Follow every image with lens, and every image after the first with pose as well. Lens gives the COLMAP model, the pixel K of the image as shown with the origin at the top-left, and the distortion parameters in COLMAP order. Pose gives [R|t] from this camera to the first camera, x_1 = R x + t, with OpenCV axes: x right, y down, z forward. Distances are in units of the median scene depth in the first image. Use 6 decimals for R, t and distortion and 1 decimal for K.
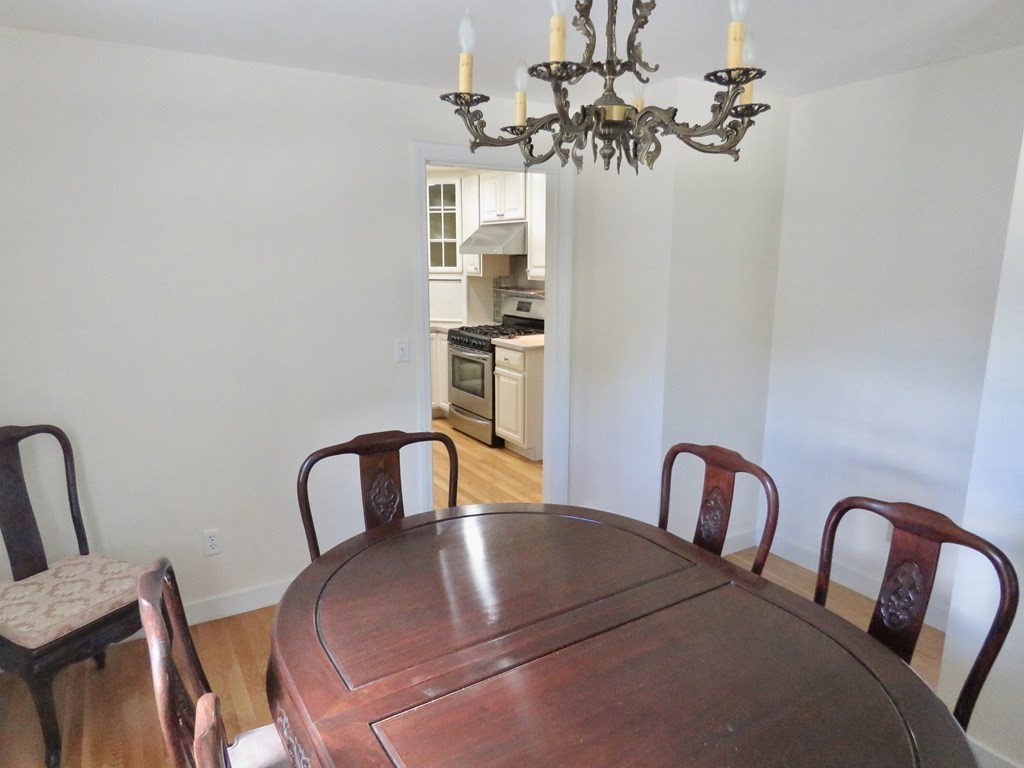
lens RADIAL K [[672.1, 0, 513.2], [0, 672.1, 389.5], [0, 0, 1]] dist [0.006201, -0.006494]
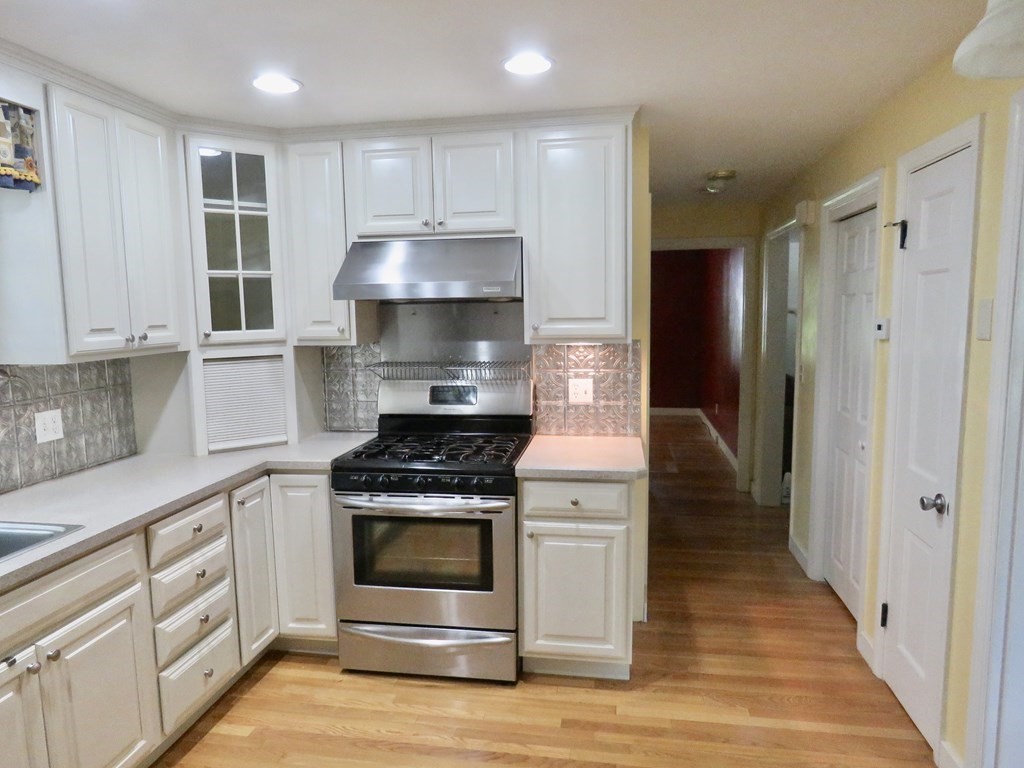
lens RADIAL K [[672.1, 0, 509.2], [0, 672.1, 383.6], [0, 0, 1]] dist [0.006201, -0.006494]
pose [[0.659088, -0.101288, 0.745214, -0.339932], [0.170206, 0.985268, -0.016620, -0.110436], [-0.732552, 0.137794, 0.666618, 0.576910]]
